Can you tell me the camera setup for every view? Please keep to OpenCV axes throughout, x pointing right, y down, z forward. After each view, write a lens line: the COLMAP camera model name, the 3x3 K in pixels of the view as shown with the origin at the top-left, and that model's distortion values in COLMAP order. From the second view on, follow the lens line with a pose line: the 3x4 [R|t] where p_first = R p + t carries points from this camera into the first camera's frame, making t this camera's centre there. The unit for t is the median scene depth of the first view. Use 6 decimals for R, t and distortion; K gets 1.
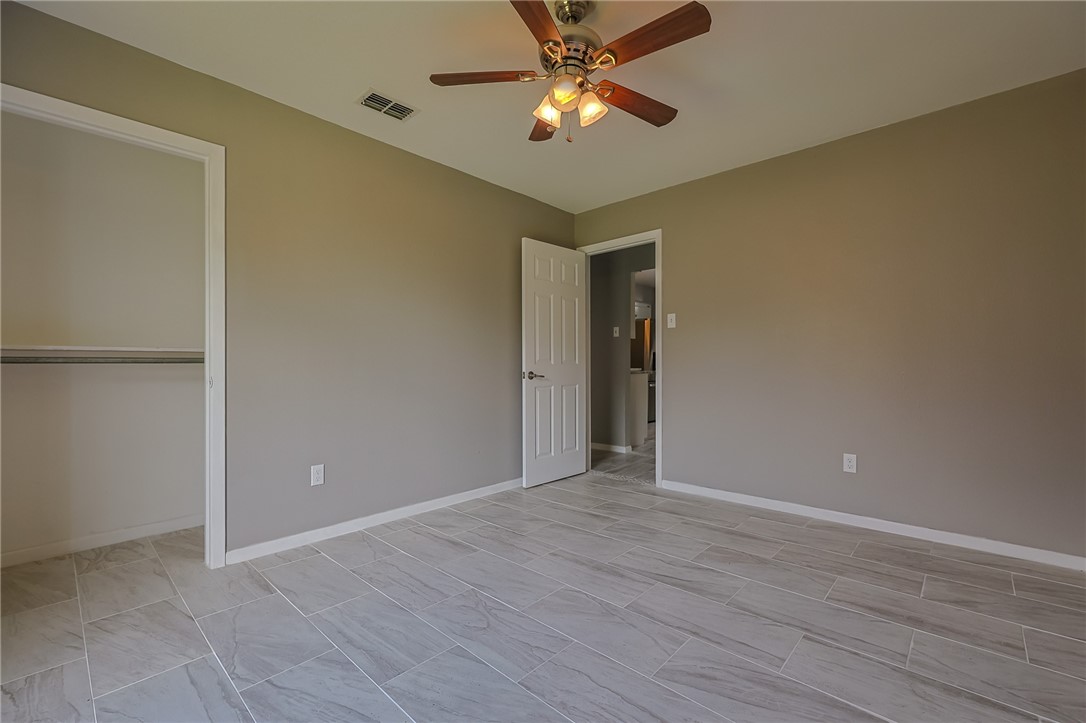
lens RADIAL K [[468.9, 0, 541.9], [0, 468.9, 359.7], [0, 0, 1]] dist [0.008592, 0.000187]
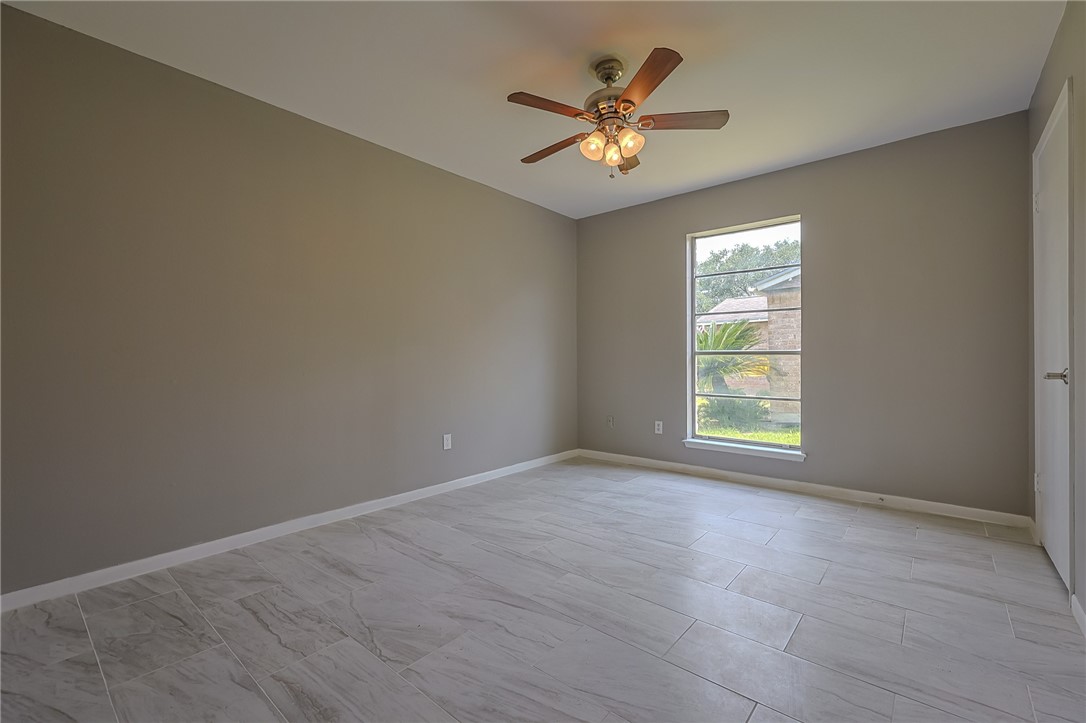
lens RADIAL K [[468.9, 0, 541.9], [0, 468.9, 359.7], [0, 0, 1]] dist [0.008592, 0.000187]
pose [[-0.998697, 0.009012, -0.050225, 0.287648], [0.009075, 0.999958, -0.001027, 0.021435], [0.050214, -0.001482, -0.998737, 2.092234]]
